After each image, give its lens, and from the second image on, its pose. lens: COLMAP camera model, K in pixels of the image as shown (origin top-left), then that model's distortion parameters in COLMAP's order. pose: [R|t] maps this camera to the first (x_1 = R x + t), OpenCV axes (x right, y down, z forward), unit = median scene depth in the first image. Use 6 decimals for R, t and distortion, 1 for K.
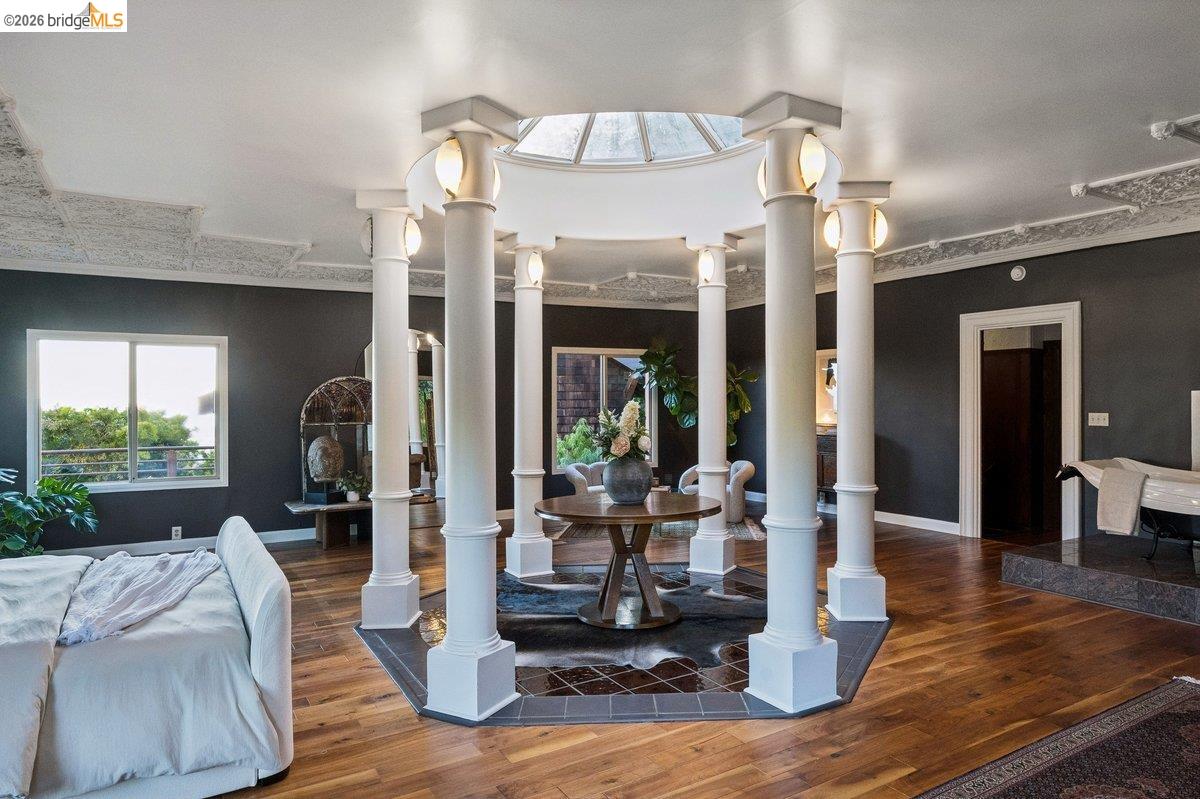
lens RADIAL K [[1005.9, 0, 594.2], [0, 1005.9, 395.3], [0, 0, 1]] dist [0.004106, 0.021285]
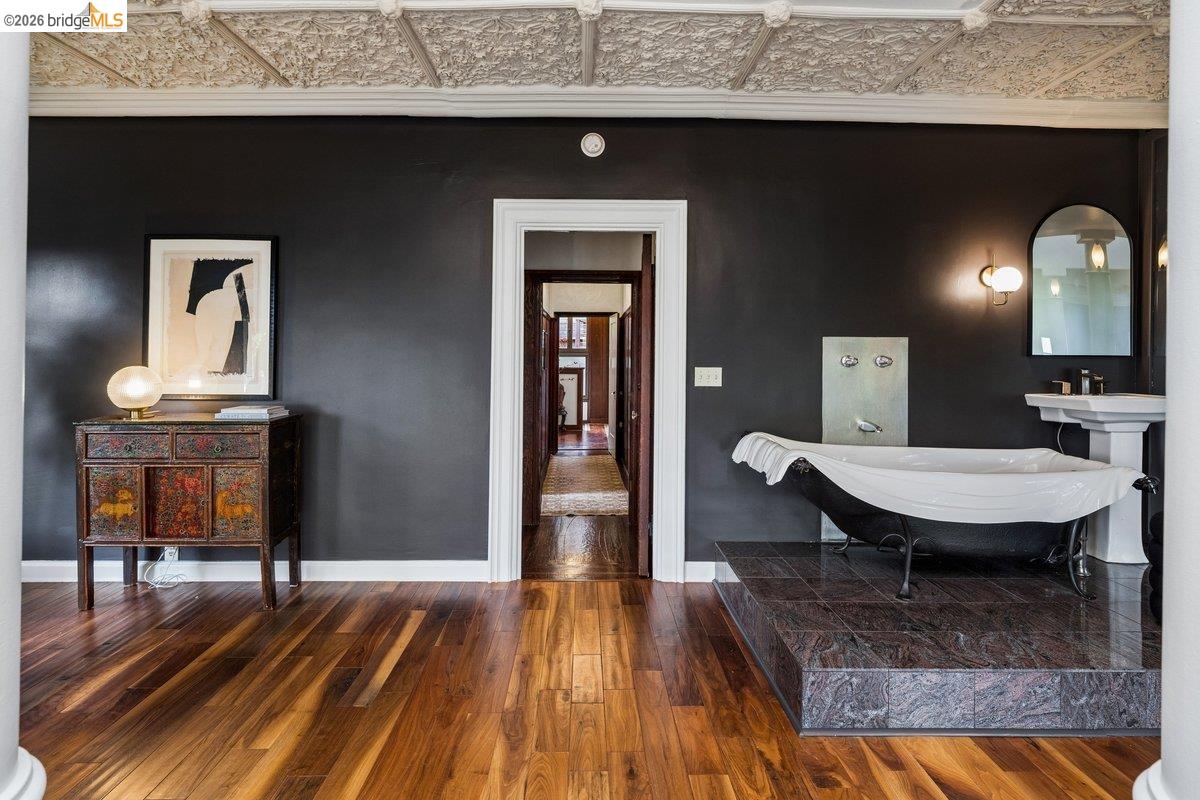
lens RADIAL K [[1005.9, 0, 594.2], [0, 1005.9, 395.8], [0, 0, 1]] dist [0.004106, 0.021285]
pose [[0.376860, -0.013055, 0.926178, -0.154857], [-0.001352, 0.999892, 0.014644, 0.024945], [-0.926269, -0.006771, 0.376802, 0.757564]]
